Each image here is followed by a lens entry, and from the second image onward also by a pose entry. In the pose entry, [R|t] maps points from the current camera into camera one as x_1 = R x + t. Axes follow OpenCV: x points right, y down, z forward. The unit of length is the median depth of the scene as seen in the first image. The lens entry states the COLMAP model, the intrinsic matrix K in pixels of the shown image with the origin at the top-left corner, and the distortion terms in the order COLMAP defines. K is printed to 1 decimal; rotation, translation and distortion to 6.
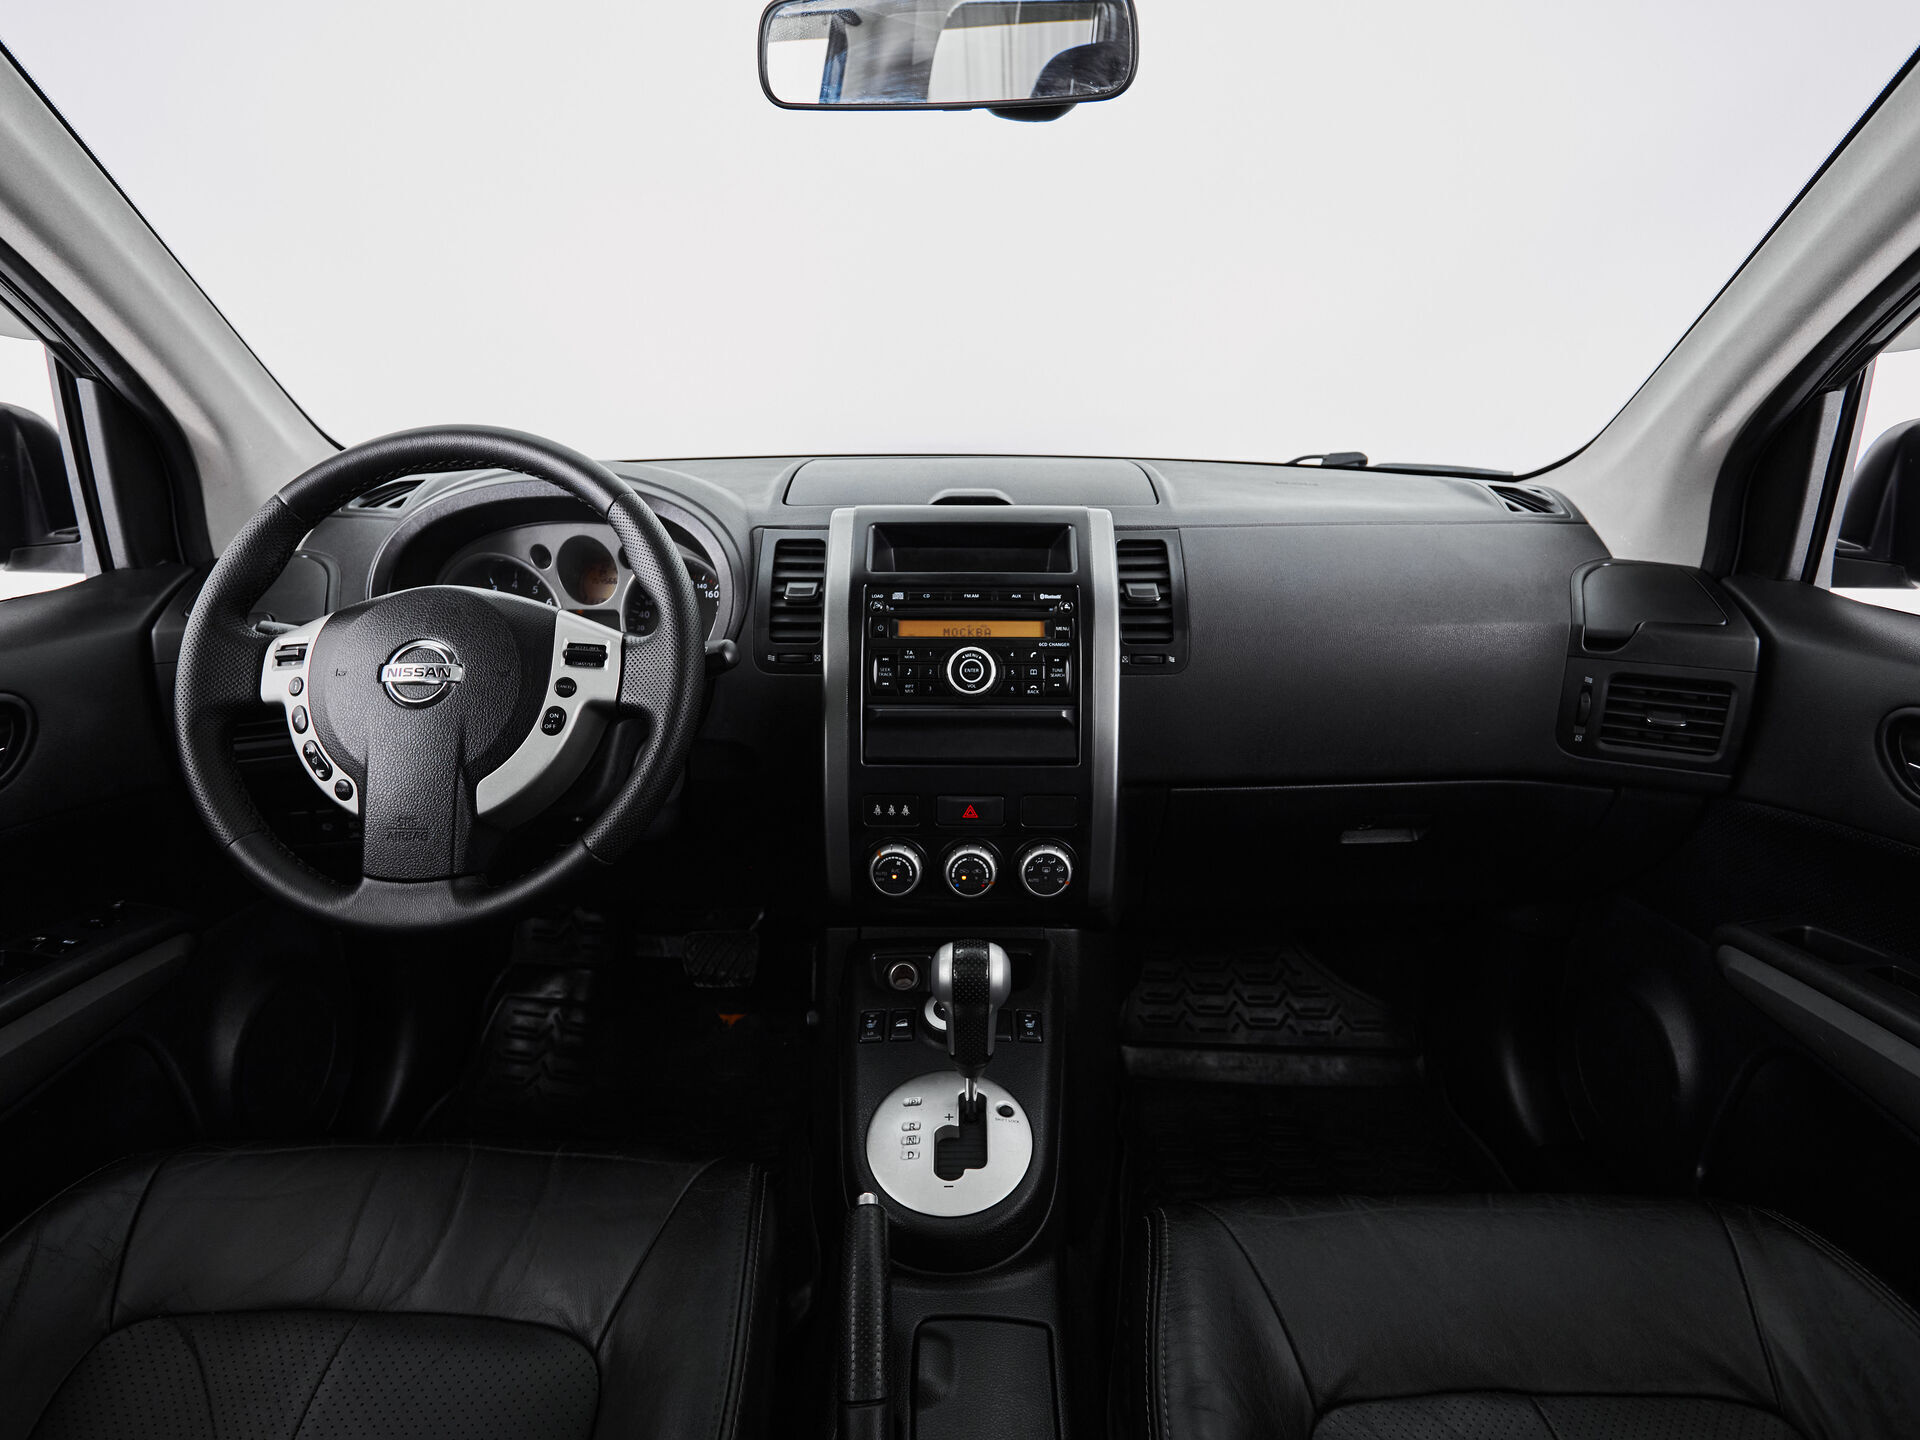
lens RADIAL K [[1037.5, 0, 964.6], [0, 1037.5, 724.3], [0, 0, 1]] dist [-0.007966, -0.000163]
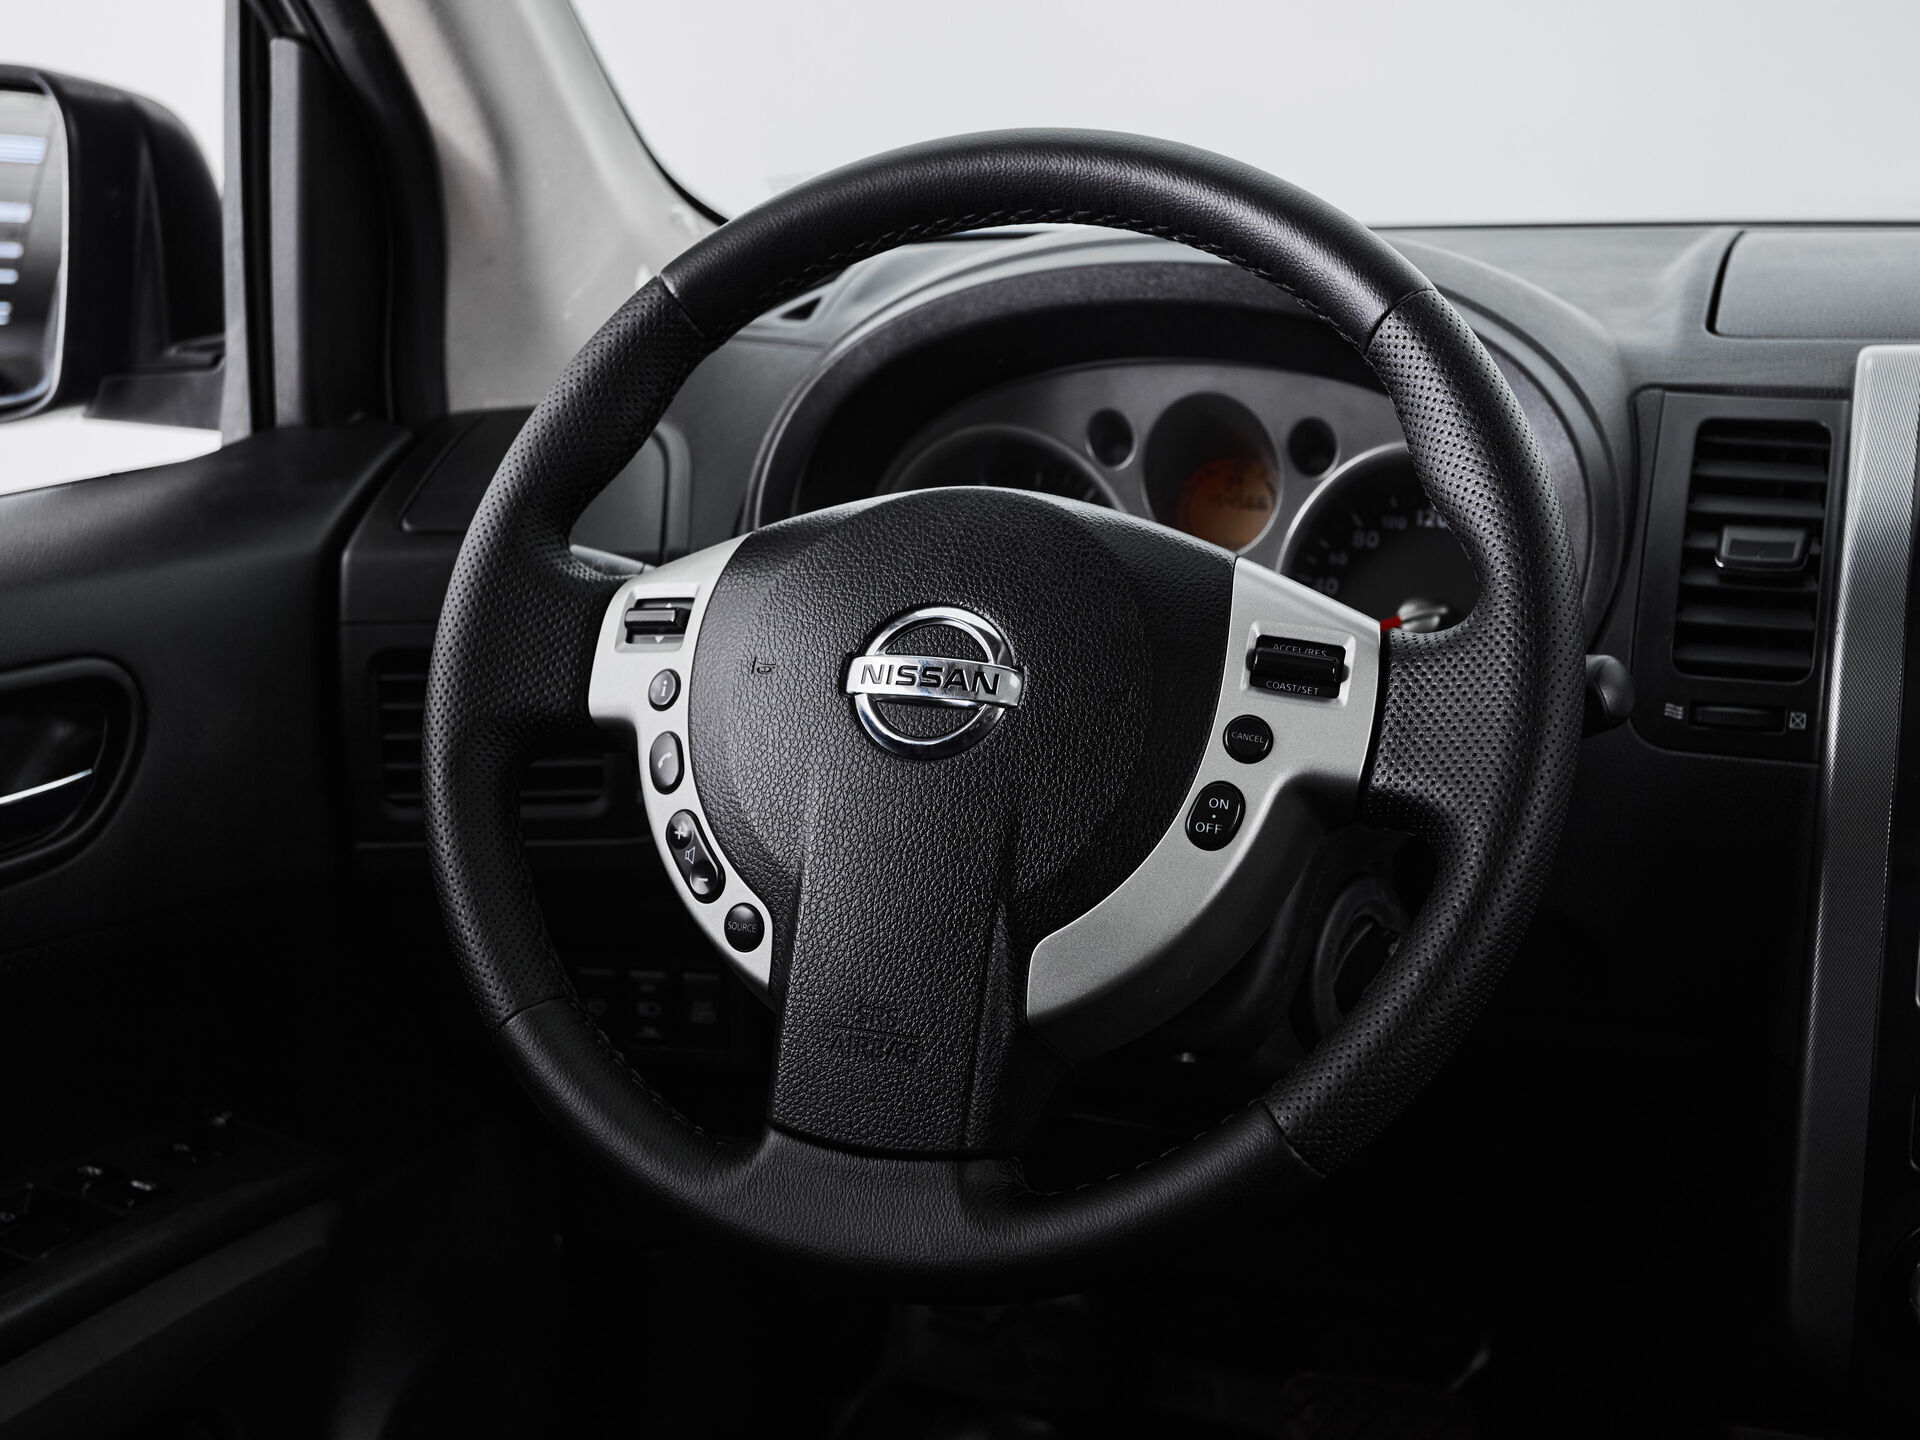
lens RADIAL K [[2522.2, 0, 933.4], [0, 2522.2, 678.9], [0, 0, 1]] dist [0.027340, 0.000000]
pose [[0.938871, 0.072320, -0.336588, -0.131946], [-0.100021, 0.992815, -0.065680, 0.016370], [0.329419, 0.095331, 0.939359, -0.005655]]
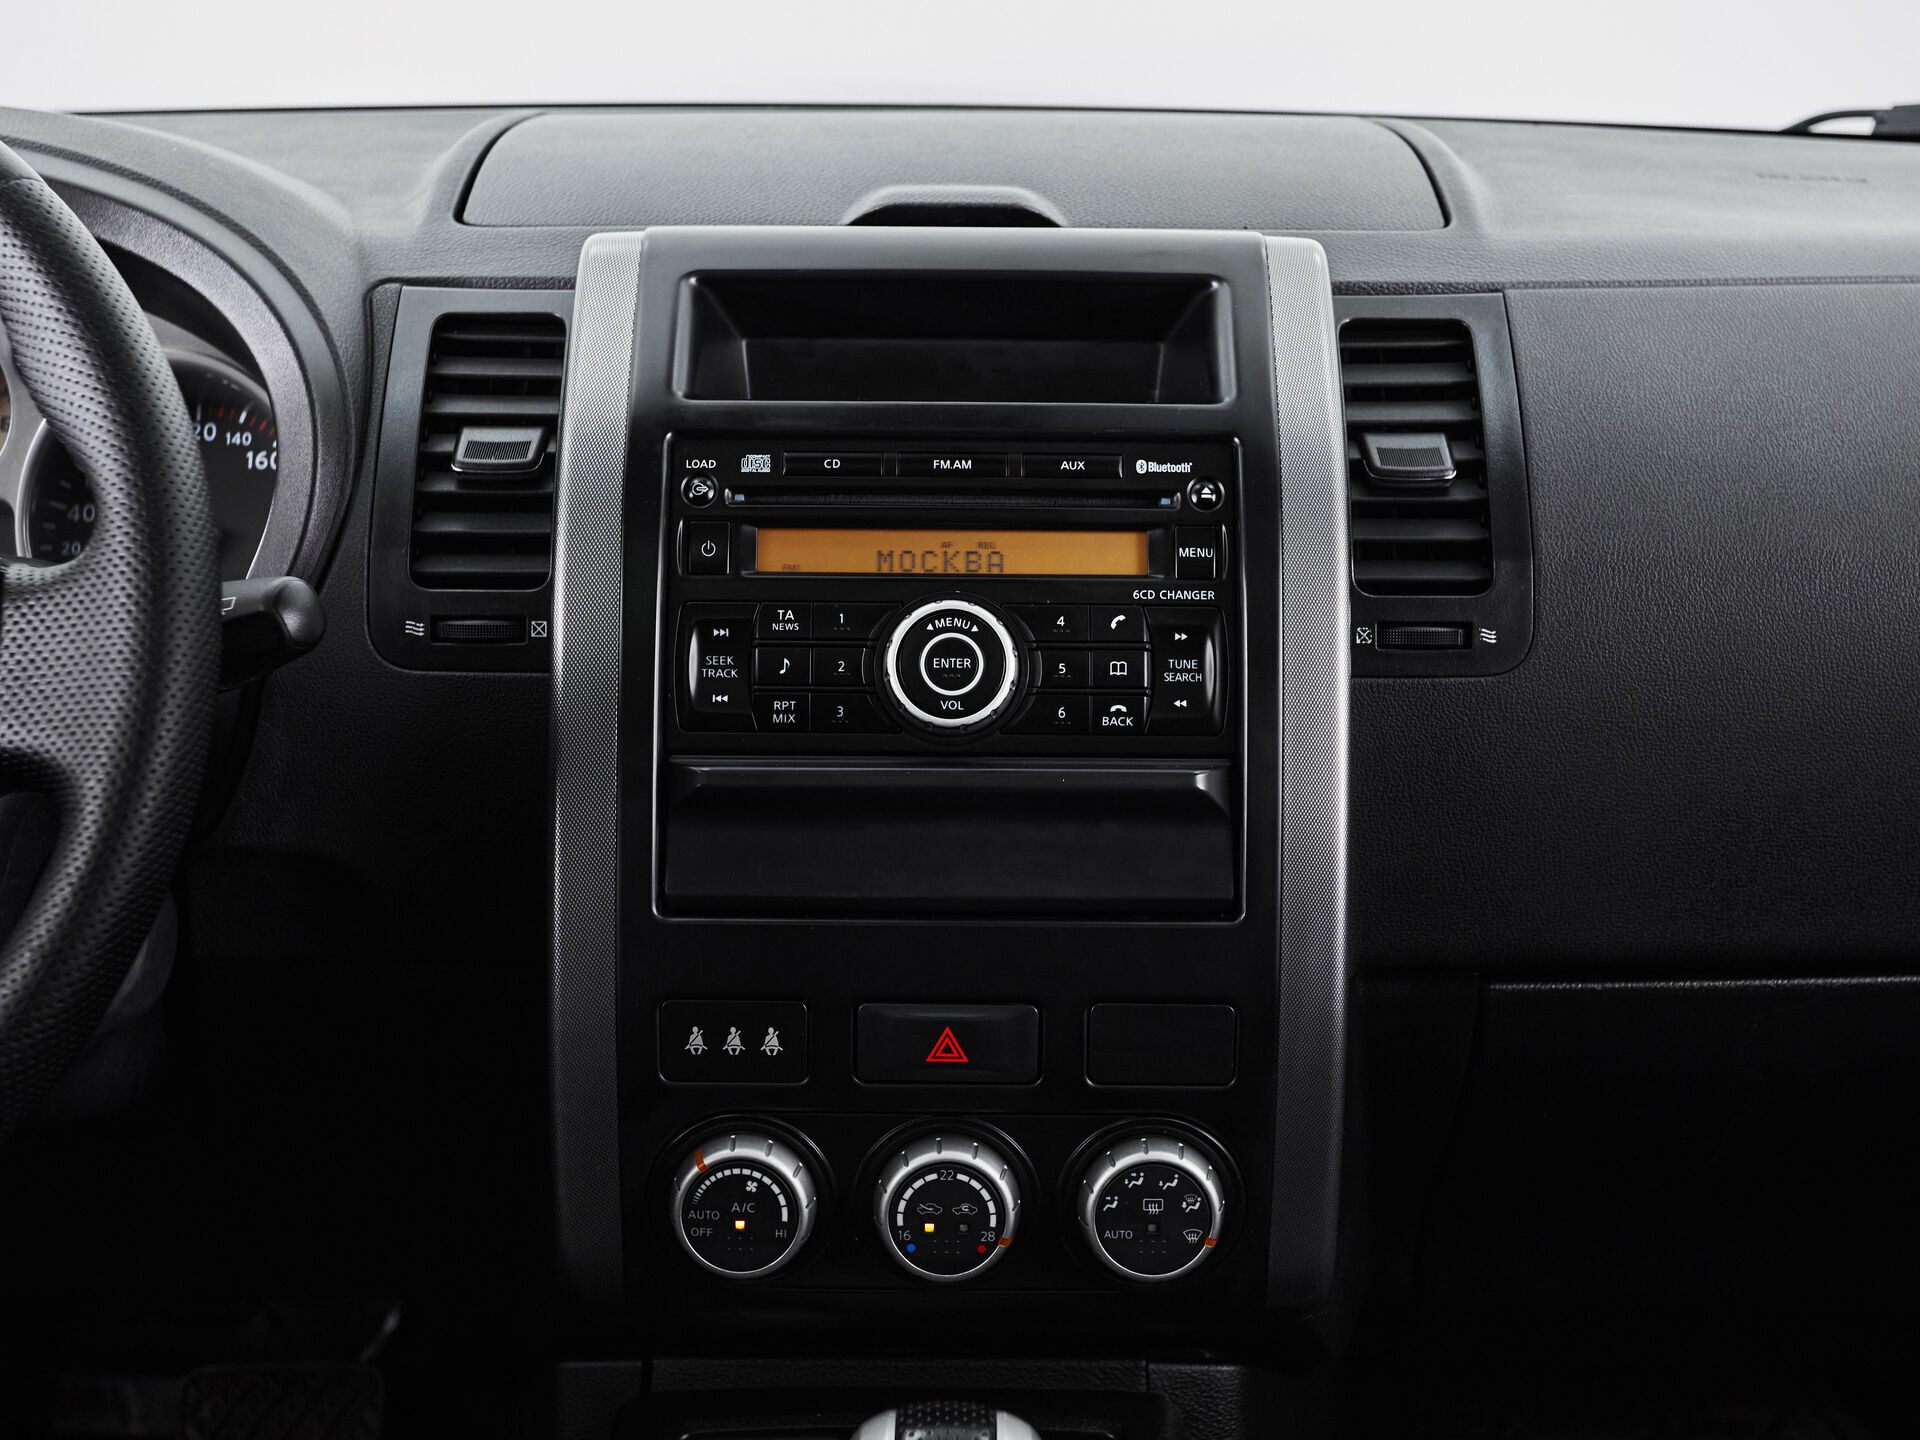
lens RADIAL K [[2626.1, 0, 970.9], [0, 2626.1, 655.5], [0, 0, 1]] dist [0.026605, 0.000000]
pose [[0.999966, 0.003345, 0.007491, 0.006388], [-0.002902, 0.998294, -0.058316, 0.000208], [-0.007674, 0.058292, 0.998270, 0.059016]]
